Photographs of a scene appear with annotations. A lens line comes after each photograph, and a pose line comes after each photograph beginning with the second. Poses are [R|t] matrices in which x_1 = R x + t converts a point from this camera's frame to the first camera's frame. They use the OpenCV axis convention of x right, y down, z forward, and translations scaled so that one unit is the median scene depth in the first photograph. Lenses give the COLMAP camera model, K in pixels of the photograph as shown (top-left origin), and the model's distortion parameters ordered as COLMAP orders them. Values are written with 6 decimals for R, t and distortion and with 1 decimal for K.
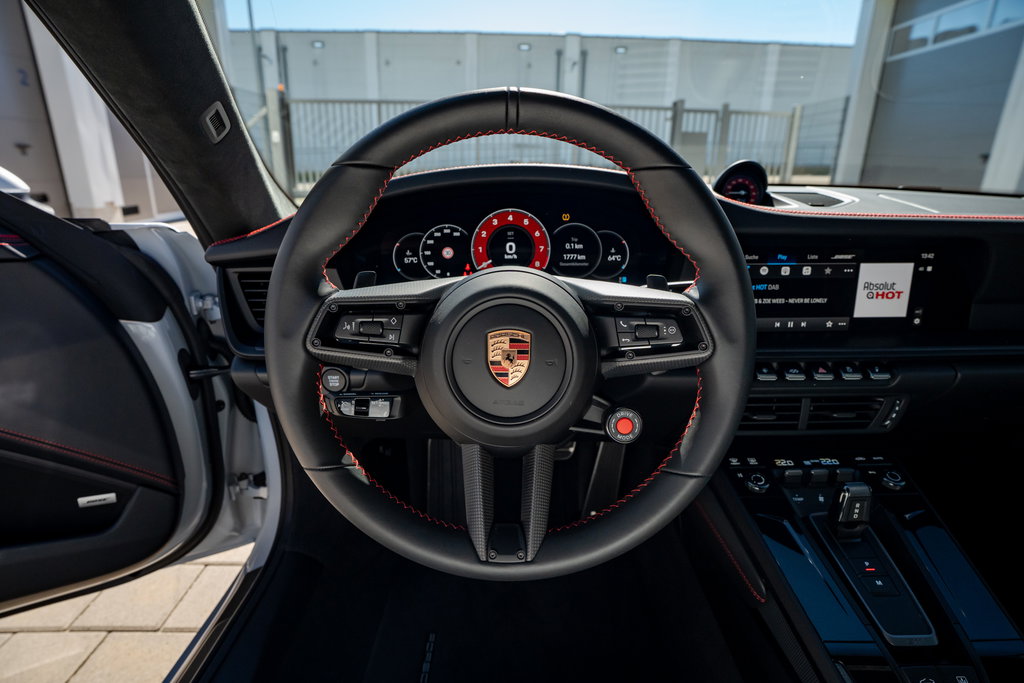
lens RADIAL K [[540.7, 0, 512.0], [0, 540.7, 341.5], [0, 0, 1]] dist [-0.064043, 0.028307]
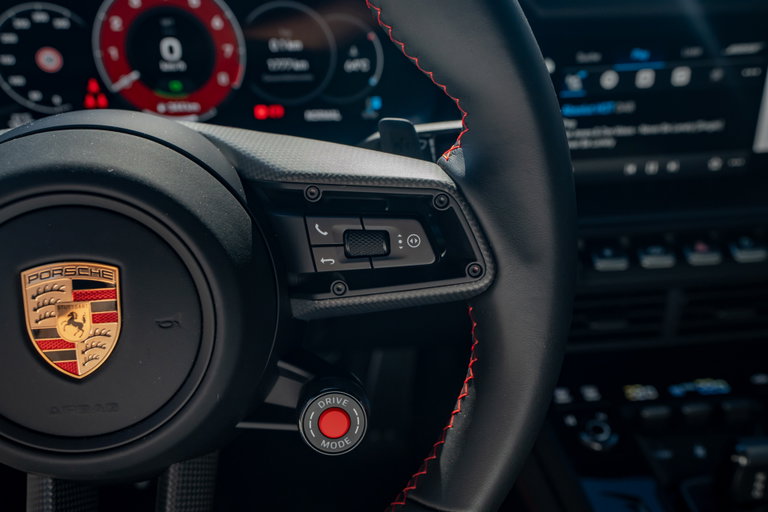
lens RADIAL K [[752.4, 0, 384.0], [0, 752.4, 256.0], [0, 0, 1]] dist [0.013623, 0.186521]
pose [[0.990261, -0.055555, 0.127662, 0.113958], [0.038199, 0.990166, 0.134583, -0.065845], [-0.133883, -0.128396, 0.982644, 0.195295]]
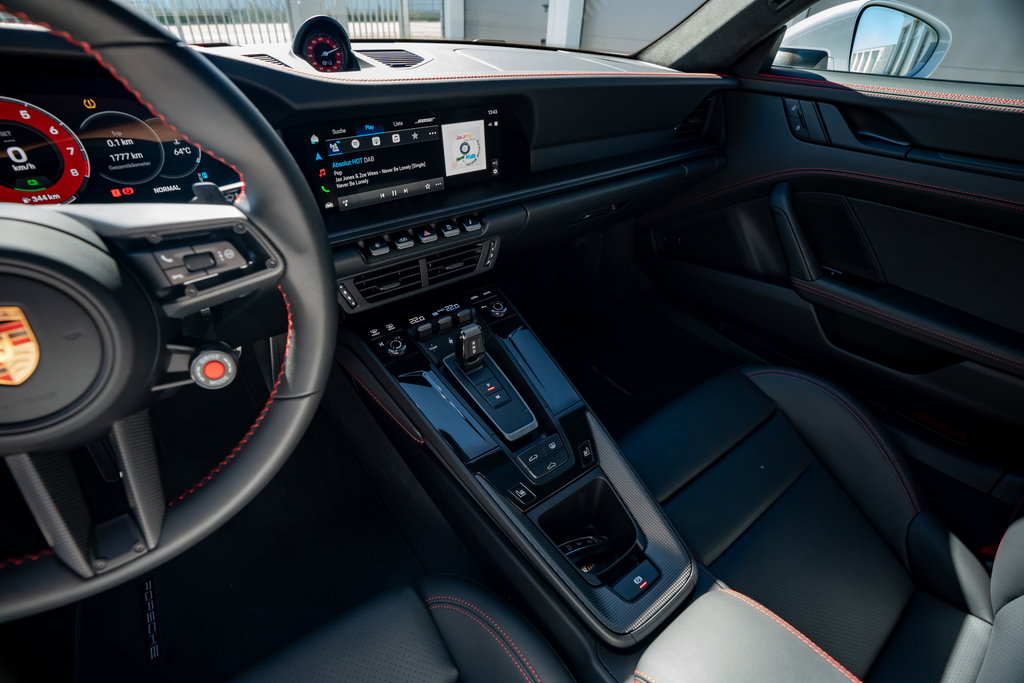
lens RADIAL K [[477.2, 0, 512.0], [0, 477.2, 341.5], [0, 0, 1]] dist [-0.064231, 0.024608]
pose [[0.795980, -0.326552, 0.509687, 0.147313], [0.159782, 0.925490, 0.343420, -0.048449], [-0.583855, -0.191916, 0.788848, 0.072166]]
